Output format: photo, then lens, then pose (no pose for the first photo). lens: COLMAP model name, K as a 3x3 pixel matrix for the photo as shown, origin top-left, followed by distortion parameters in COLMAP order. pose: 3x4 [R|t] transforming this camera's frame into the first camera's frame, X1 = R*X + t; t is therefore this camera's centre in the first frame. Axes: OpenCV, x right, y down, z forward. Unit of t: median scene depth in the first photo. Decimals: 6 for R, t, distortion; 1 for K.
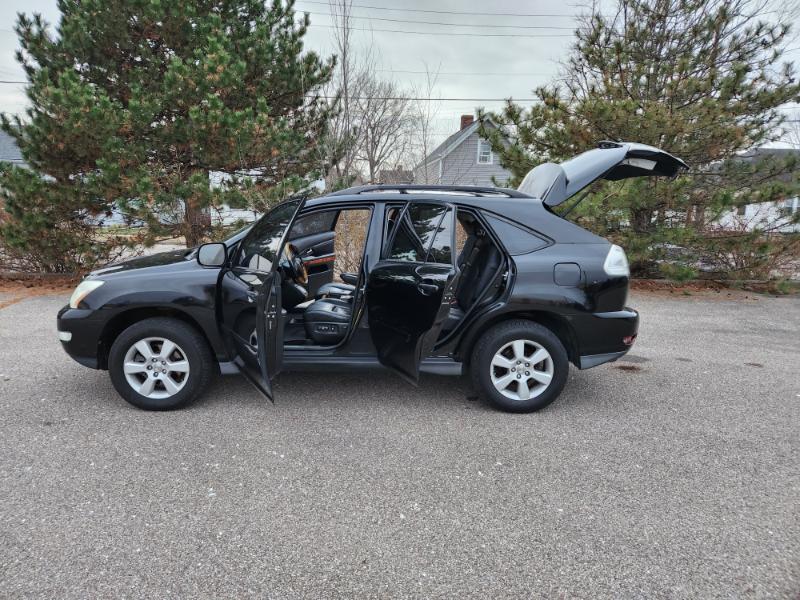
lens RADIAL K [[533.7, 0, 387.8], [0, 533.7, 285.9], [0, 0, 1]] dist [0.071777, -0.057949]
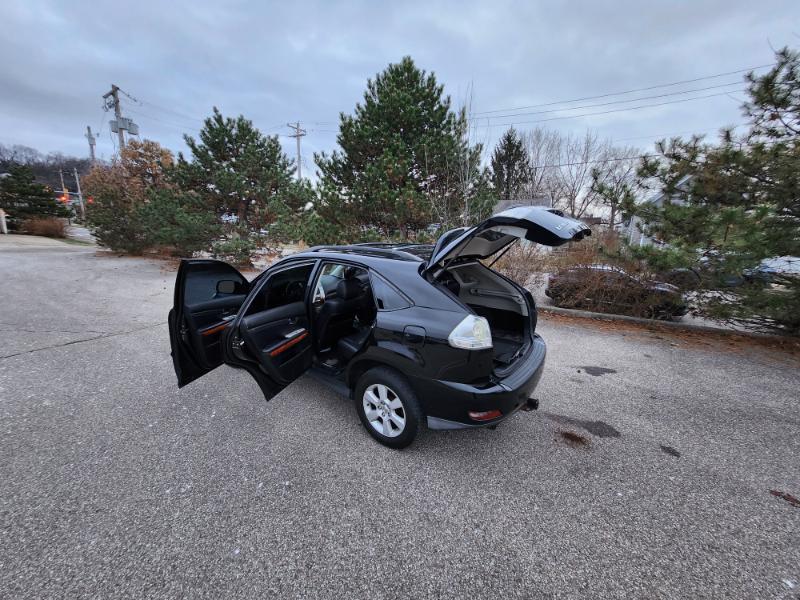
lens RADIAL K [[311.1, 0, 399.1], [0, 311.1, 299.3], [0, 0, 1]] dist [-0.007279, 0.003023]
pose [[0.798283, 0.121864, -0.589824, 0.640495], [-0.095528, 0.992538, 0.075779, -0.134014], [0.594658, -0.004148, 0.803968, 0.482831]]
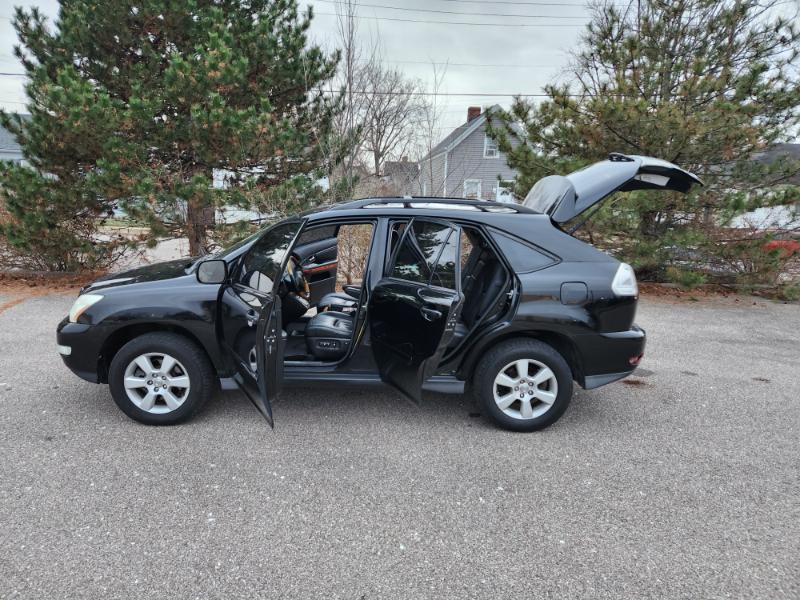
lens RADIAL K [[533.7, 0, 386.1], [0, 533.7, 299.0], [0, 0, 1]] dist [0.071777, -0.057949]
pose [[0.999896, 0.010642, -0.009702, 0.001616], [-0.010240, 0.999121, 0.040641, -0.046785], [0.010126, -0.040537, 0.999127, 0.017728]]
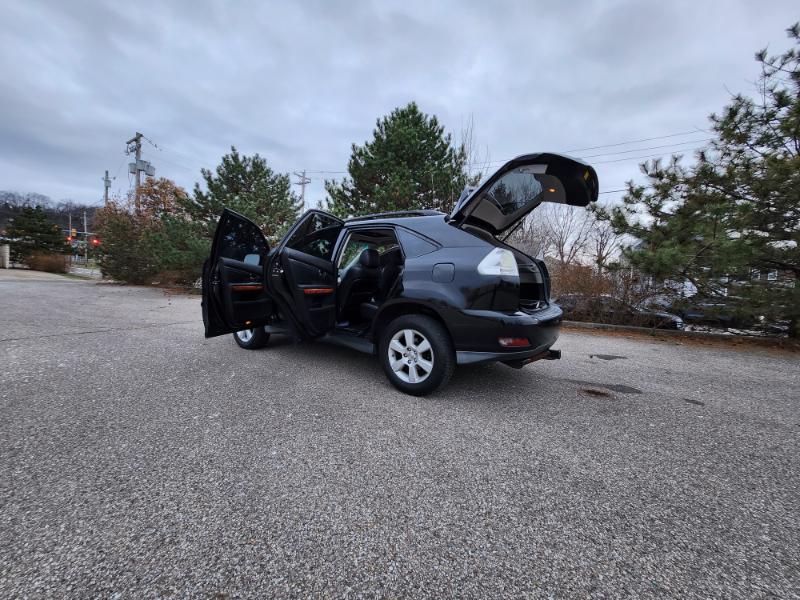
lens RADIAL K [[311.1, 0, 397.5], [0, 311.1, 300.0], [0, 0, 1]] dist [-0.007279, 0.003023]
pose [[0.806122, 0.041670, -0.590280, 0.621538], [-0.107646, 0.991200, -0.077036, 0.090500], [0.581875, 0.125642, 0.803514, 0.424338]]
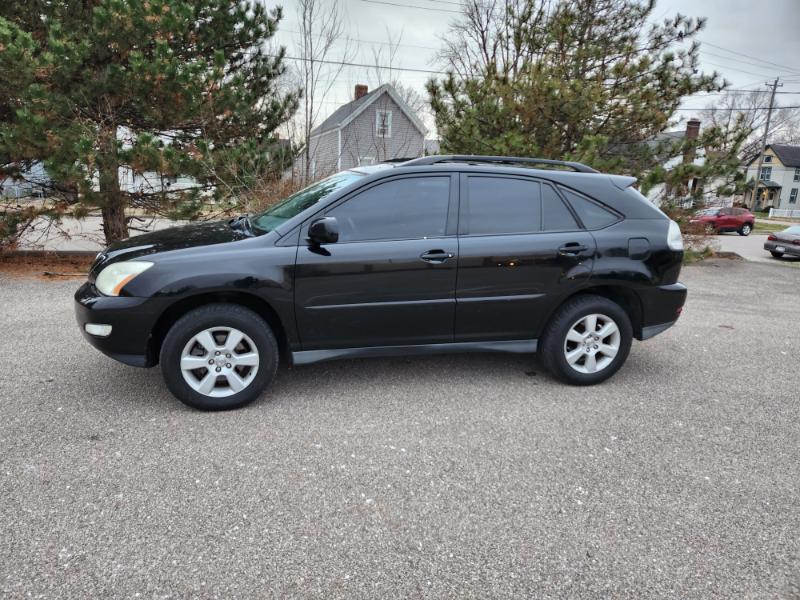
lens RADIAL K [[533.7, 0, 393.3], [0, 533.7, 288.9], [0, 0, 1]] dist [0.071777, -0.057949]
pose [[0.970853, -0.025931, 0.238268, -0.355078], [0.012468, 0.998248, 0.057838, -0.010402], [-0.239350, -0.053181, 0.969476, 0.108431]]
